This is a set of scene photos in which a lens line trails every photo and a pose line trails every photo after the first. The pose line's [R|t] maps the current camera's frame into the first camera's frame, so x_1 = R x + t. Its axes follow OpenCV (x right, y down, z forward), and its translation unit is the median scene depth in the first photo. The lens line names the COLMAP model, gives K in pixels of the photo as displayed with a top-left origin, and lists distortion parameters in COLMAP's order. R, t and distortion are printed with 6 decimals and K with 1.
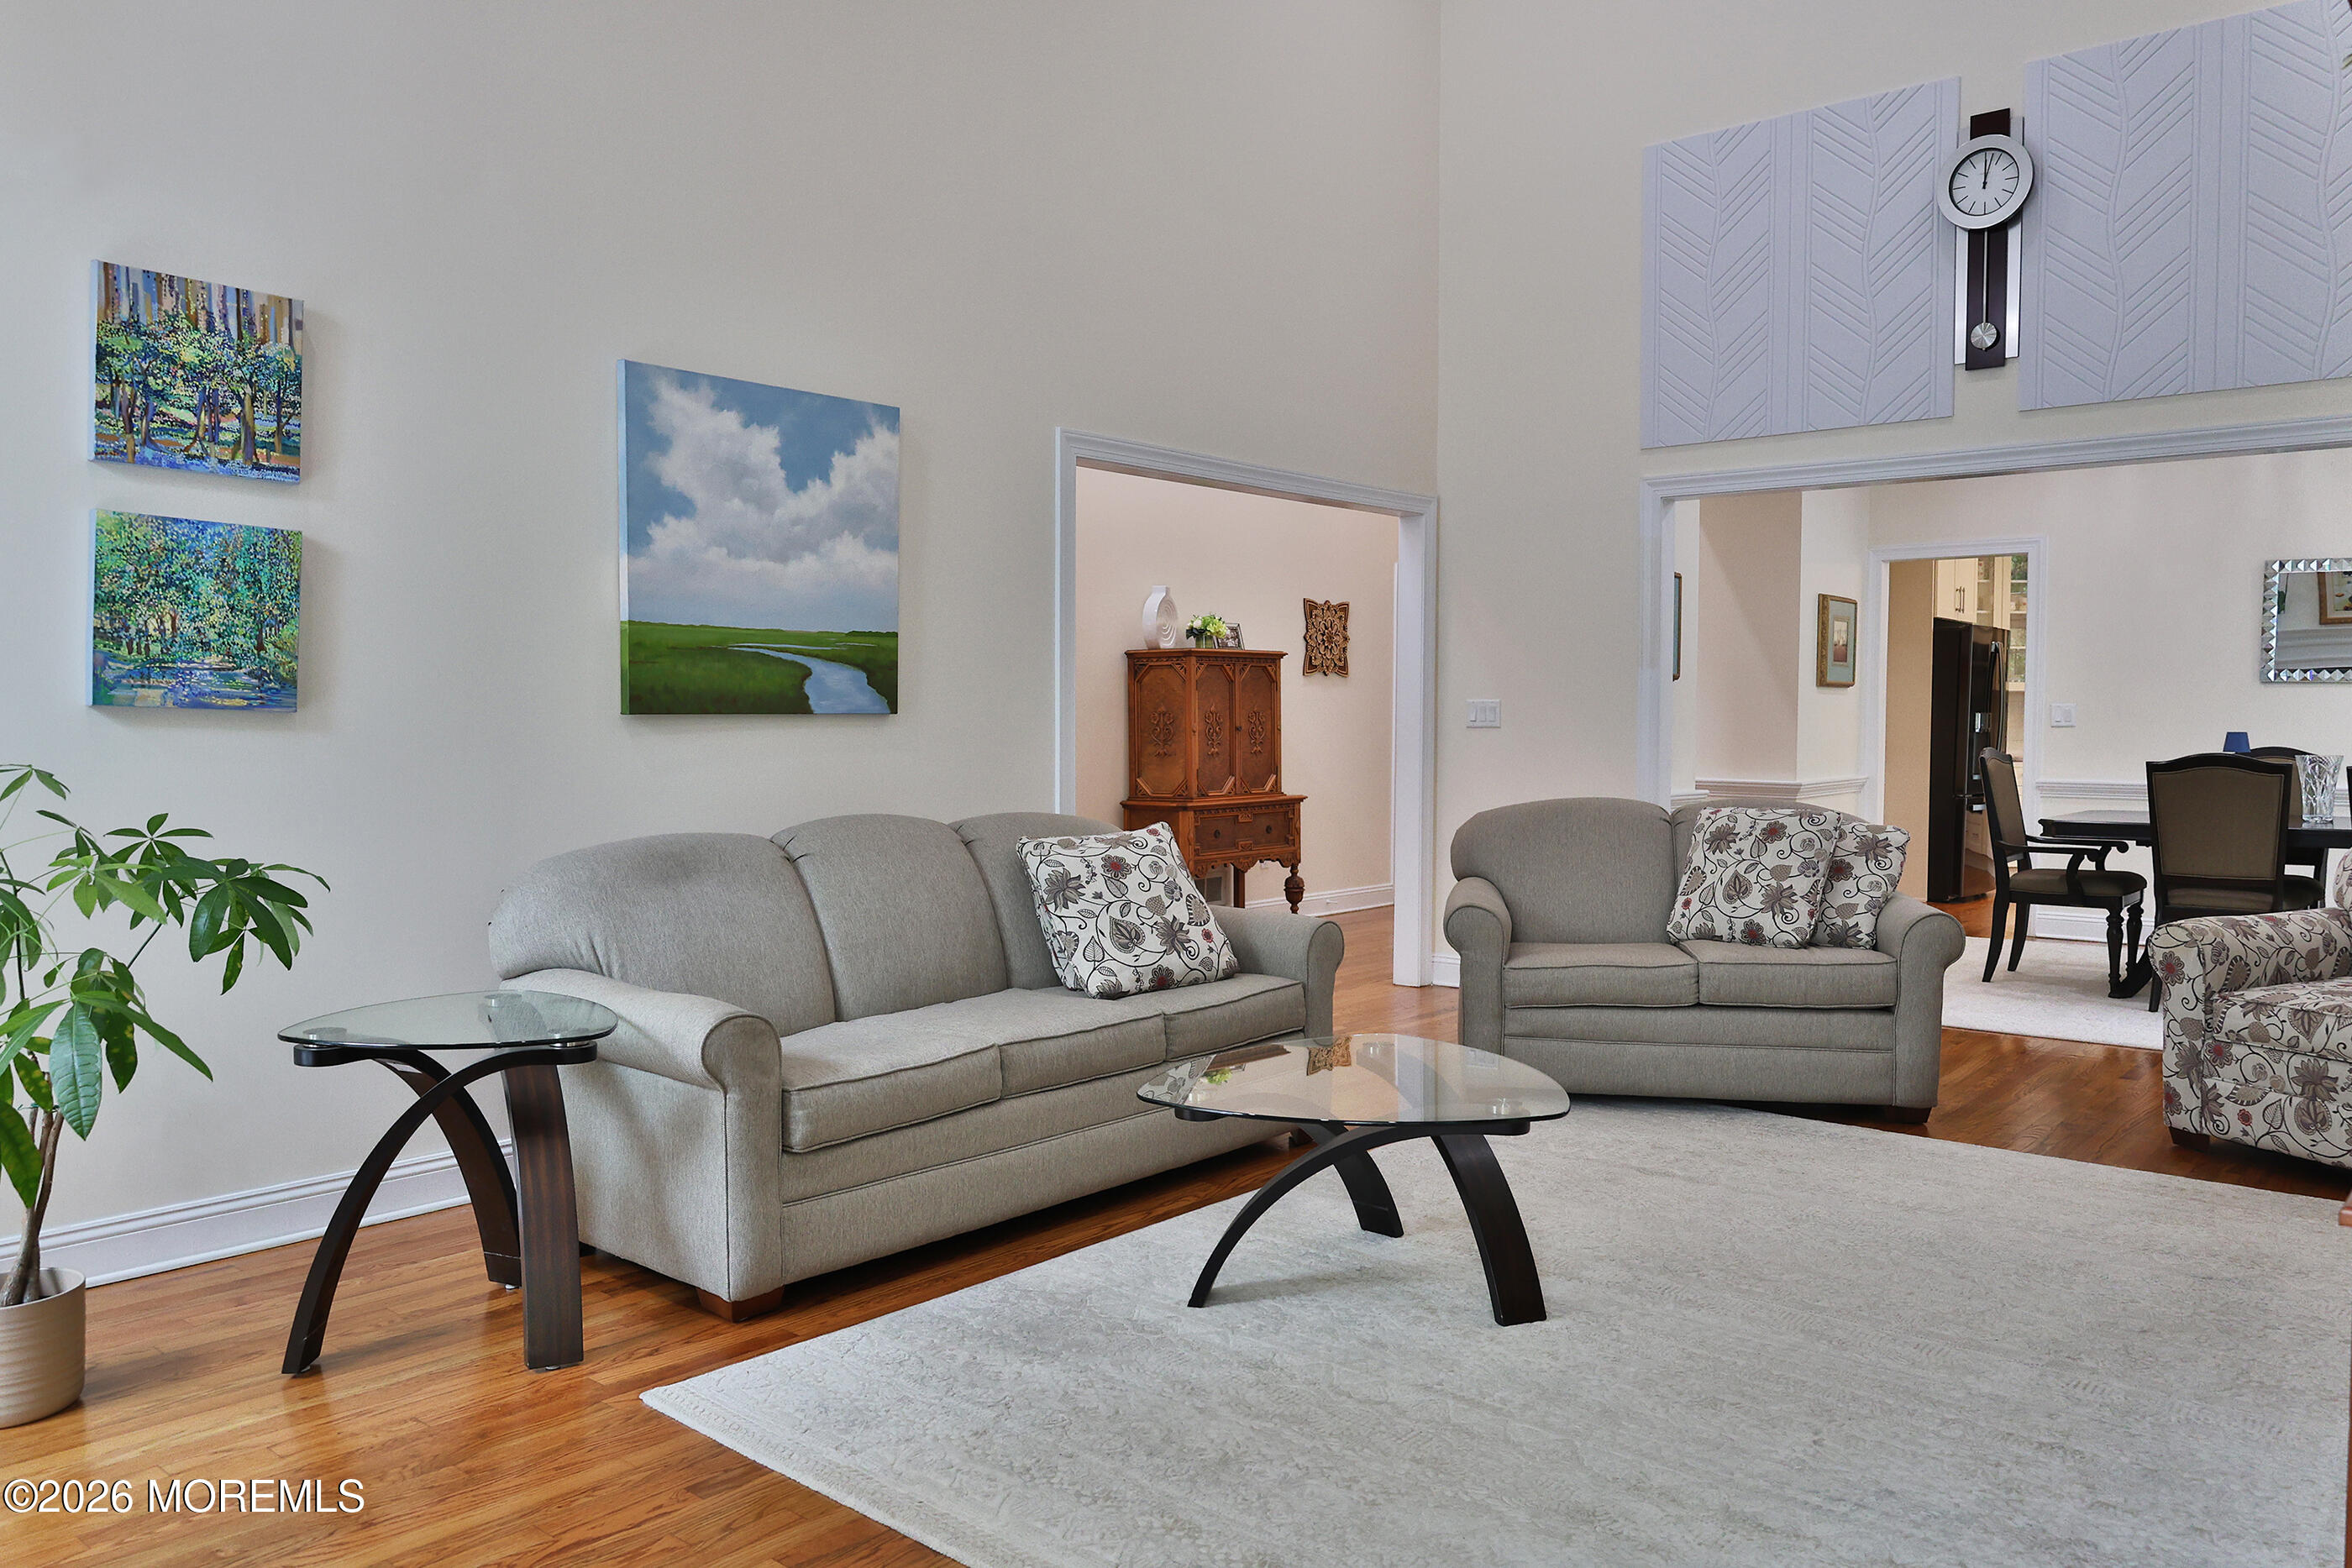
lens RADIAL K [[1703.8, 0, 1178.9], [0, 1703.8, 795.5], [0, 0, 1]] dist [-0.014961, 0.003128]
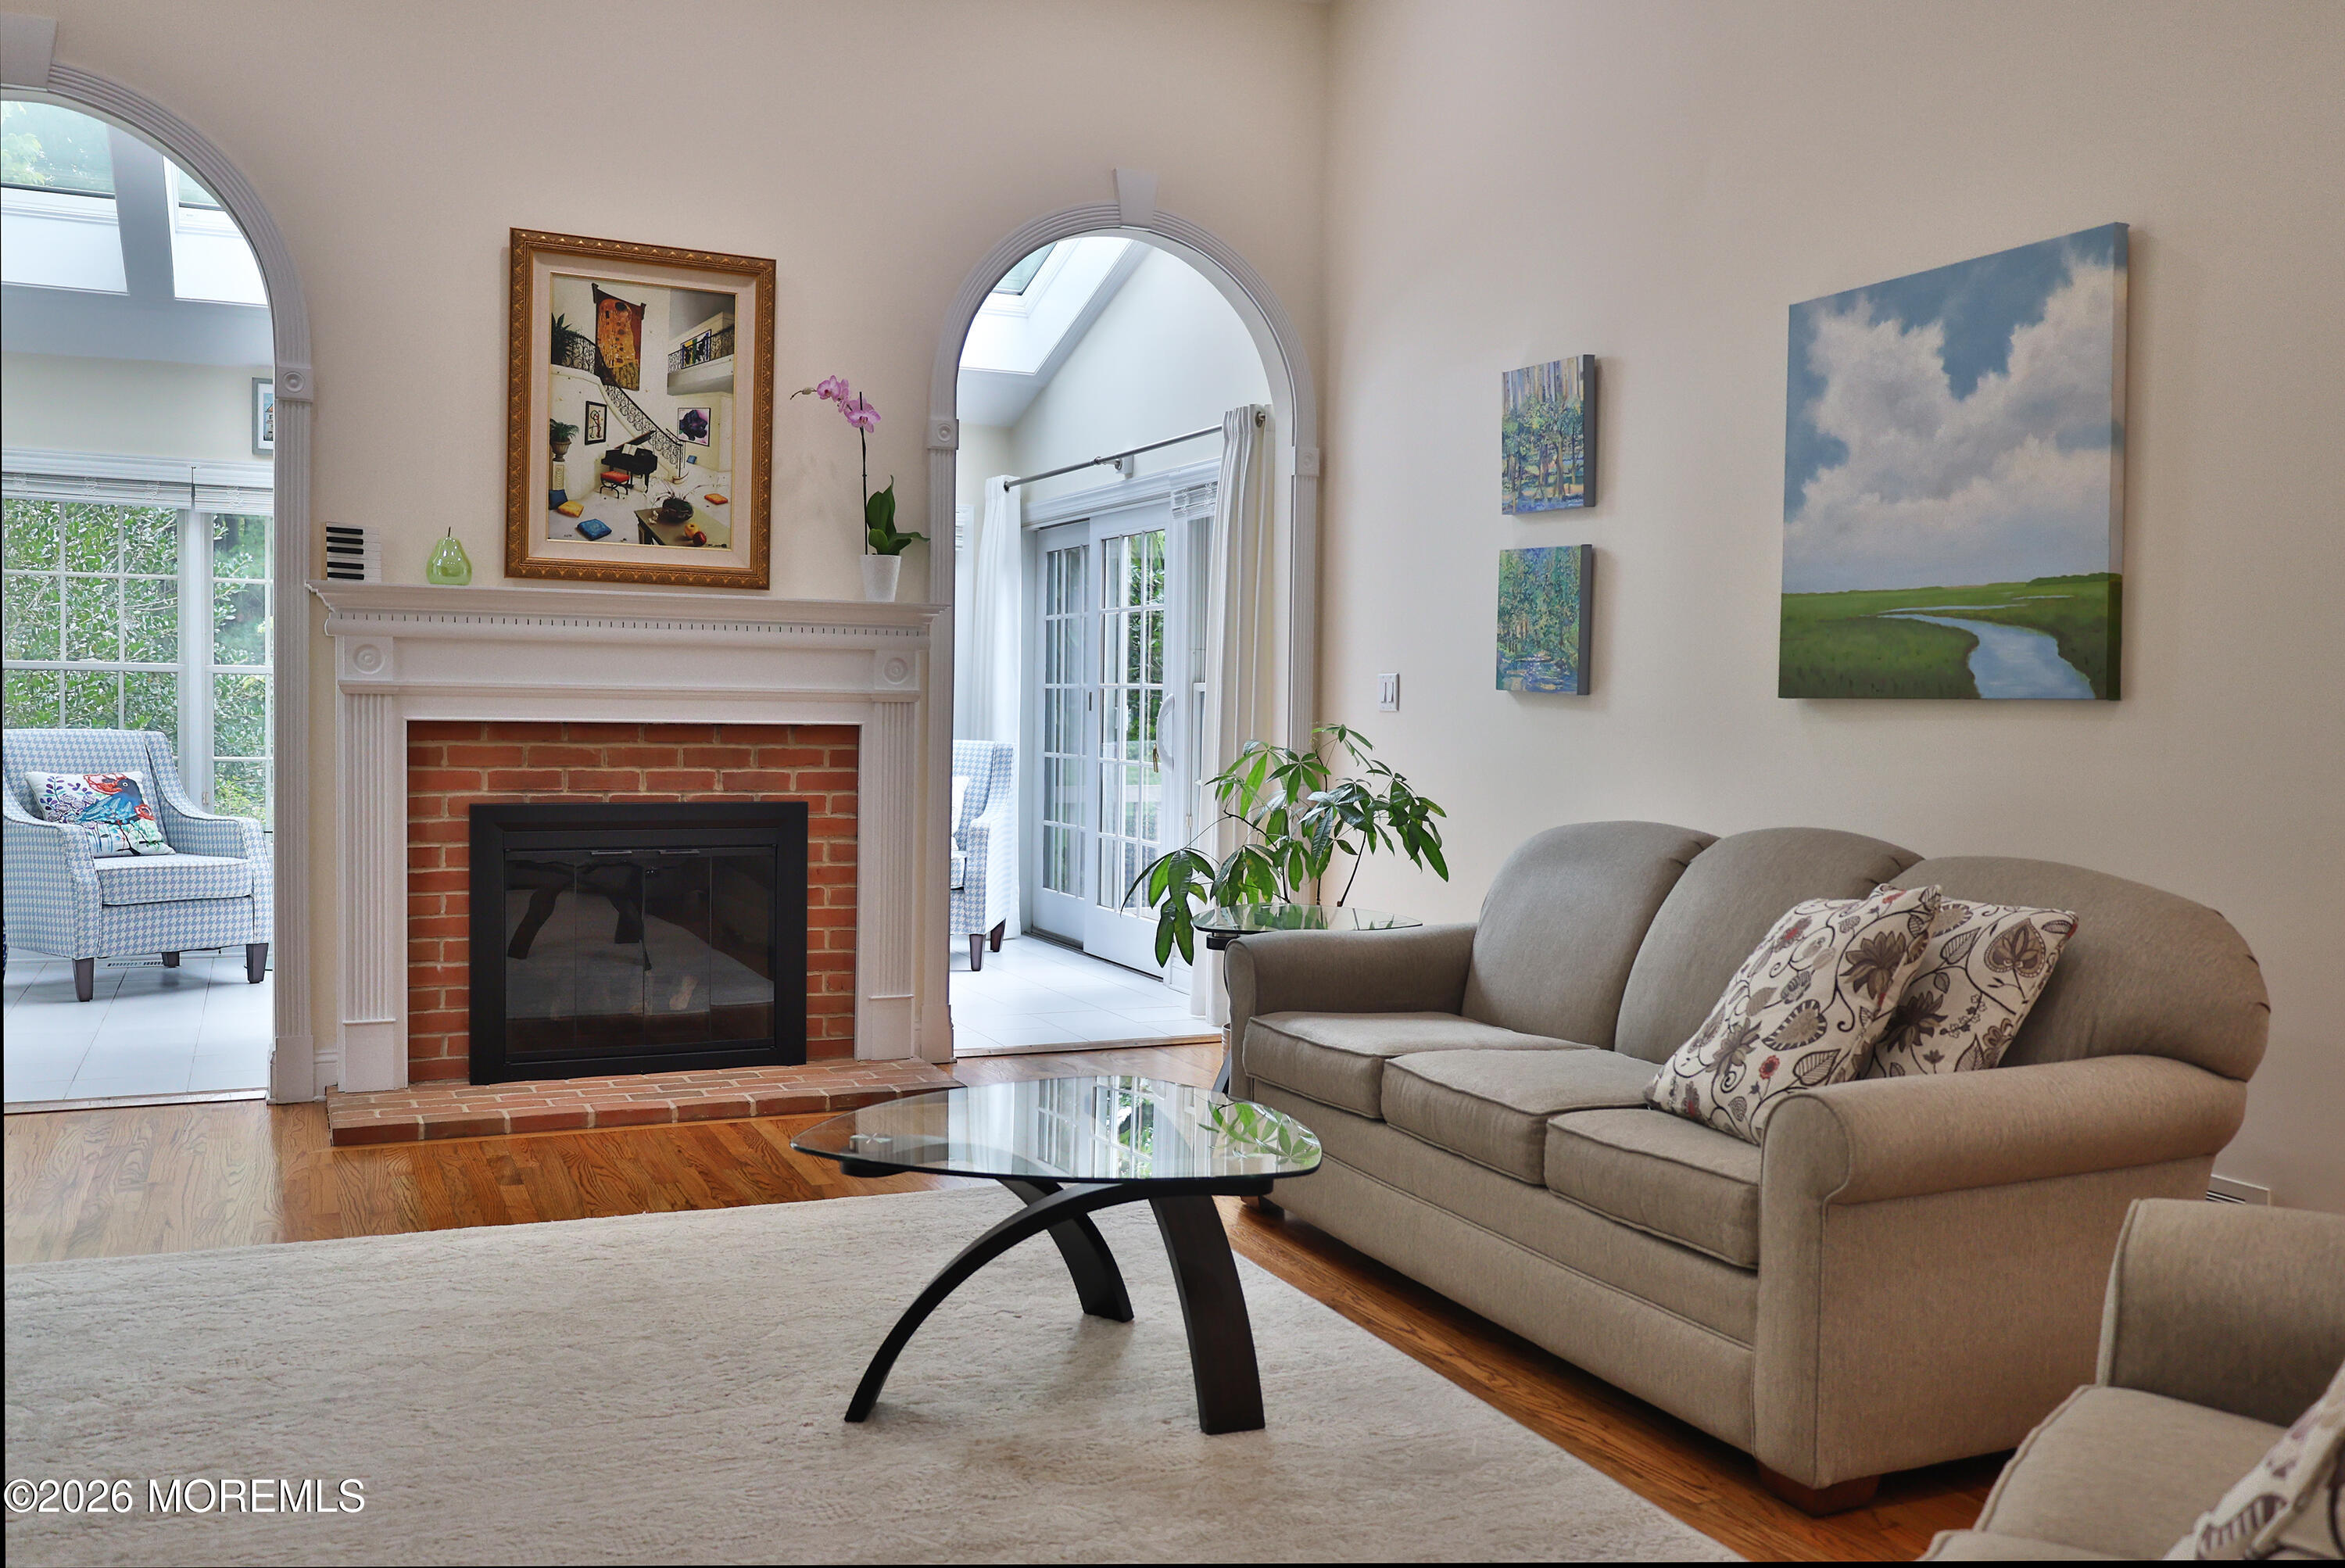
lens RADIAL K [[1967.7, 0, 1178.0], [0, 1967.7, 769.2], [0, 0, 1]] dist [0.001139, -0.005065]
pose [[-0.422888, 0.024034, -0.905863, 0.724201], [-0.059801, 0.996729, 0.054362, -0.045661], [0.904207, 0.077161, -0.420067, 1.104494]]
